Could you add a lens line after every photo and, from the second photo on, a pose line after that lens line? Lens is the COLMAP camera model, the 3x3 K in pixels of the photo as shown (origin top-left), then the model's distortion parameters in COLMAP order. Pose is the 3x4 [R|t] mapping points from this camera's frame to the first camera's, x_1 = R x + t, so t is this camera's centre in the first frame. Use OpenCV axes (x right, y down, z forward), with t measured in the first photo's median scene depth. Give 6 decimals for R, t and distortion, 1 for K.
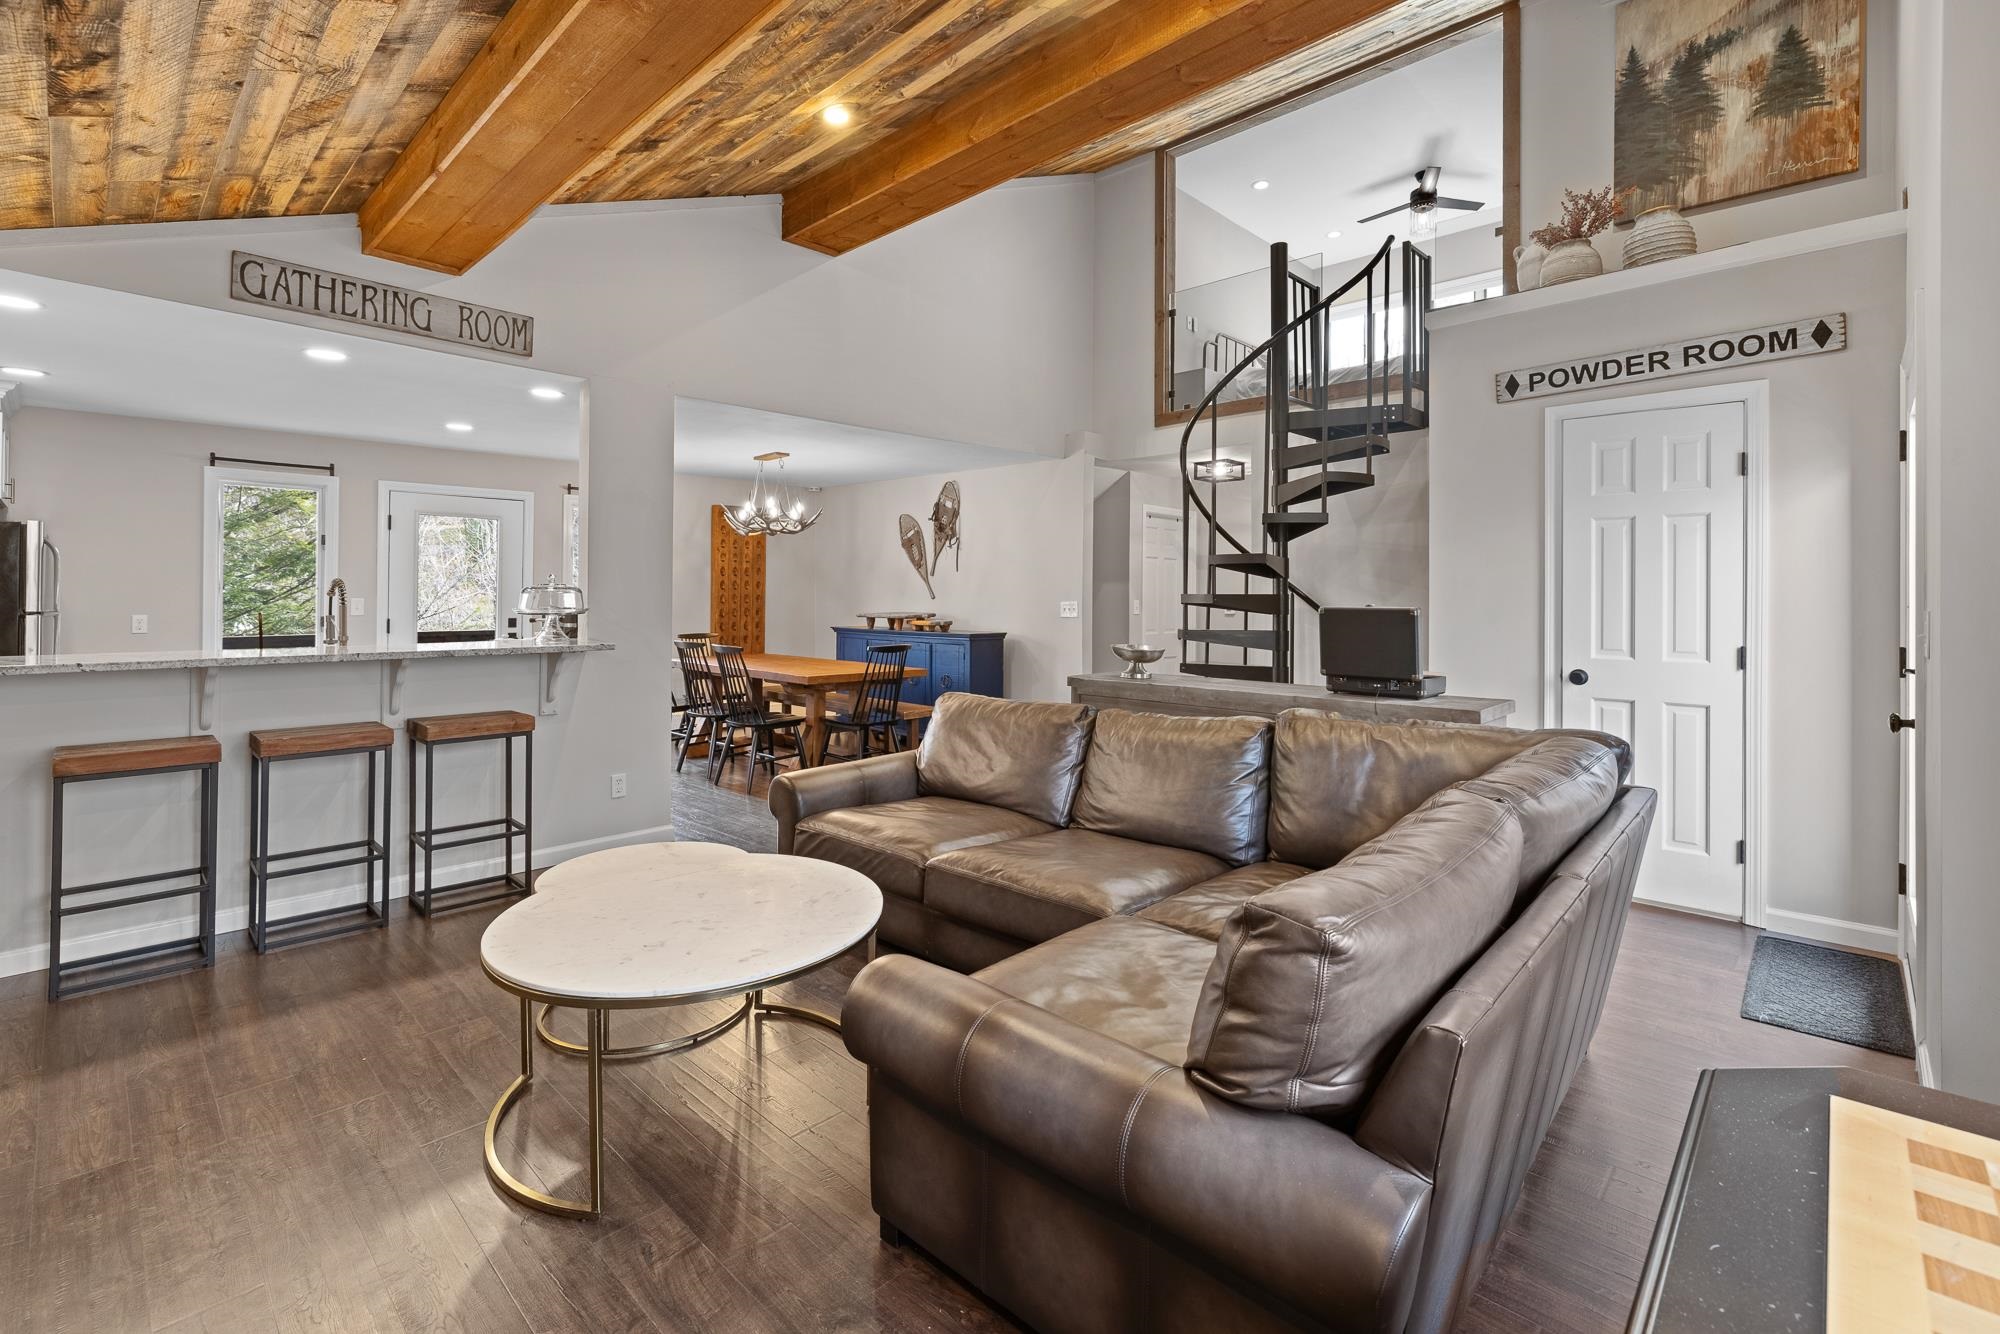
lens RADIAL K [[881.4, 0, 994.1], [0, 881.4, 585.8], [0, 0, 1]] dist [0.000160, -0.000025]
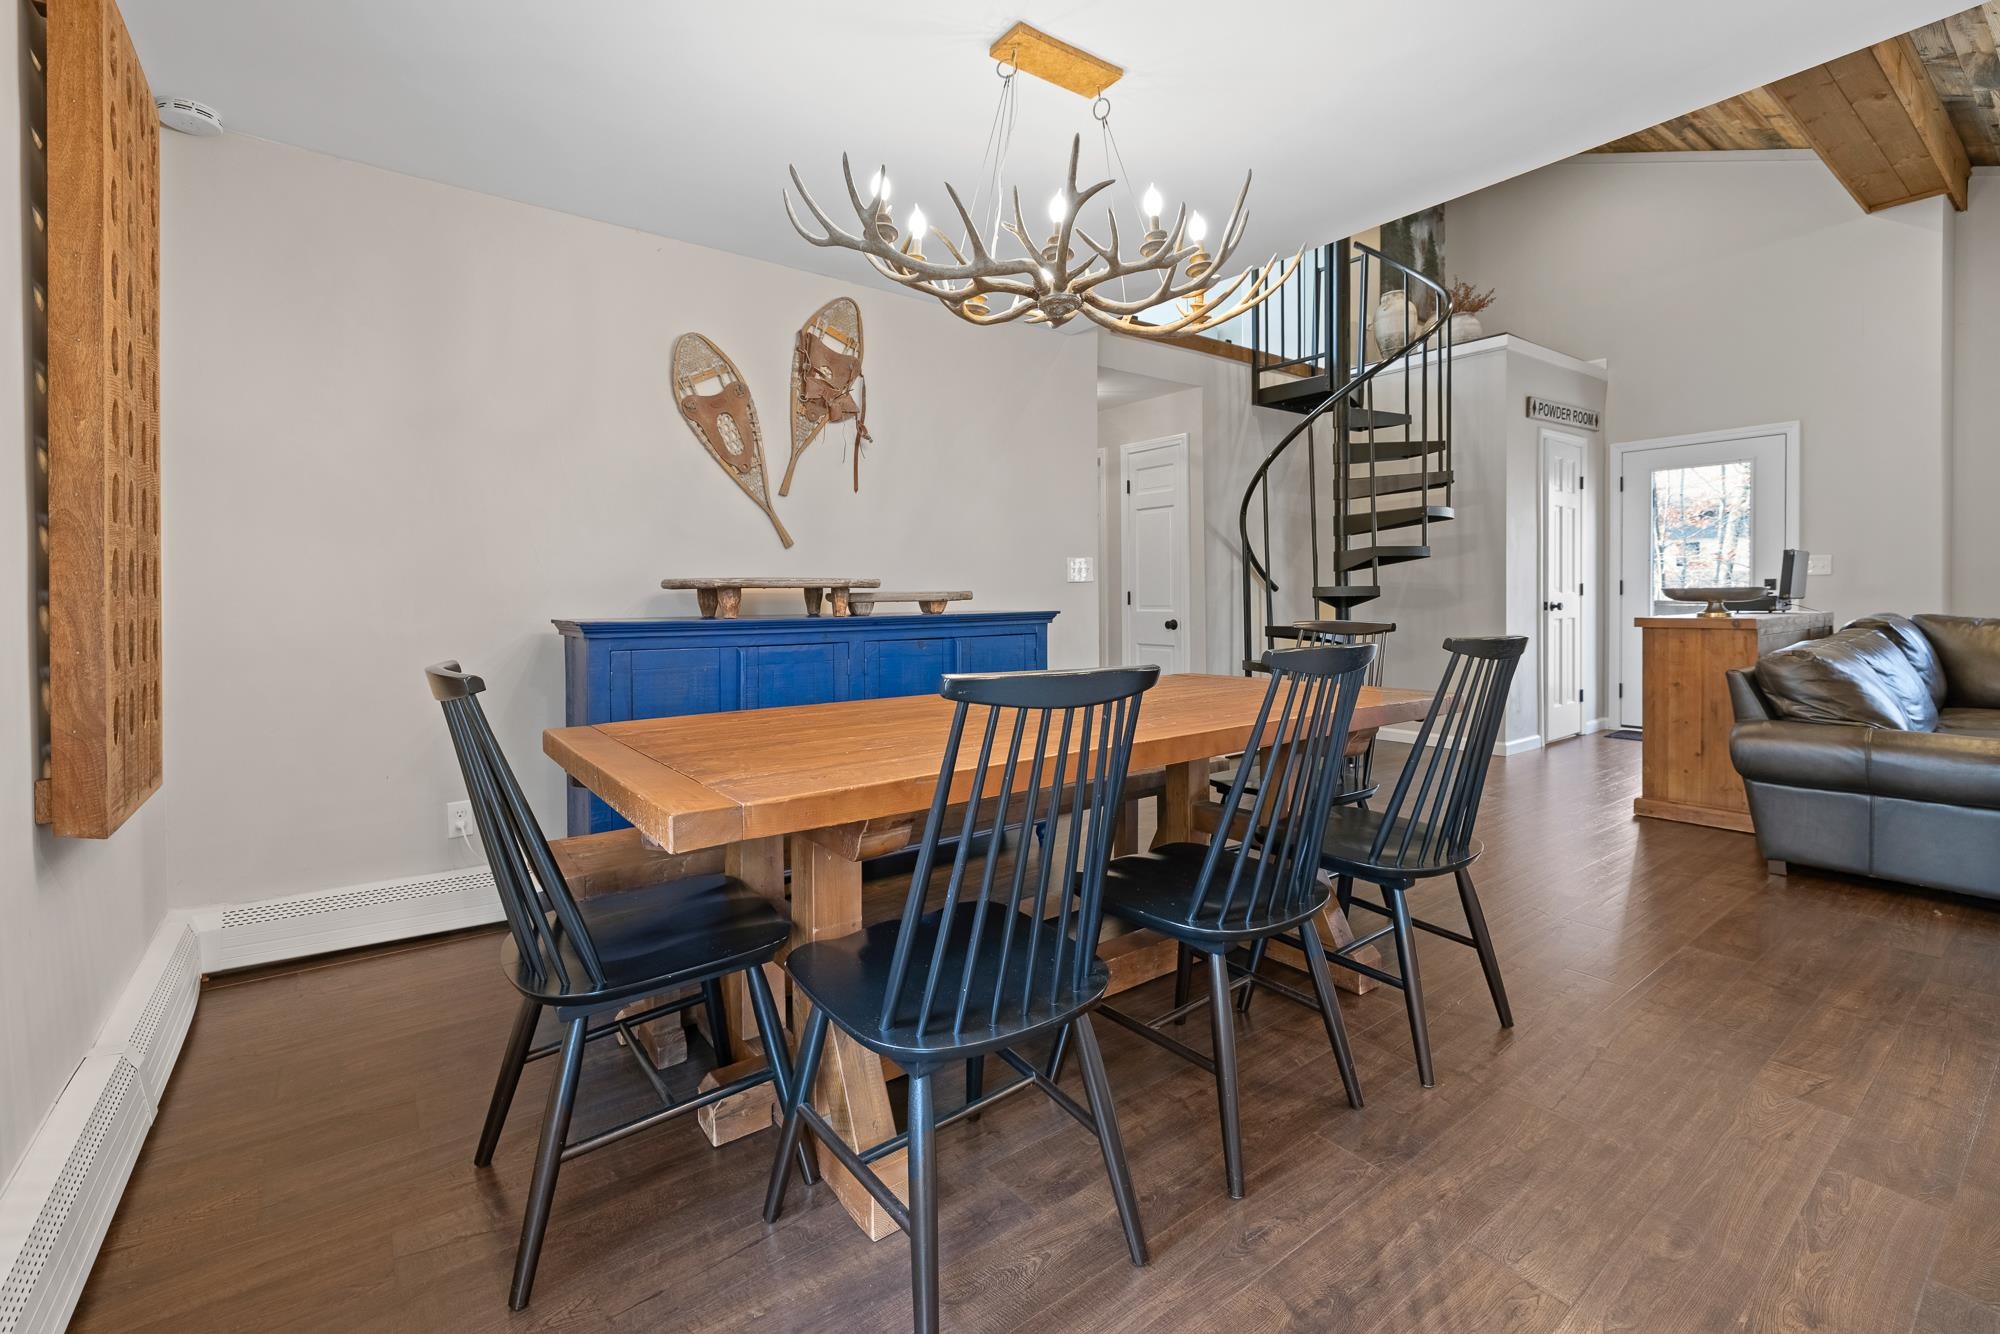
lens RADIAL K [[863.7, 0, 1006.0], [0, 863.7, 607.1], [0, 0, 1]] dist [-0.001685, -0.000084]
pose [[0.156478, -0.018043, 0.987517, -0.669482], [0.002591, 0.999837, 0.017858, 0.050656], [-0.987678, -0.000235, 0.156499, 1.158044]]
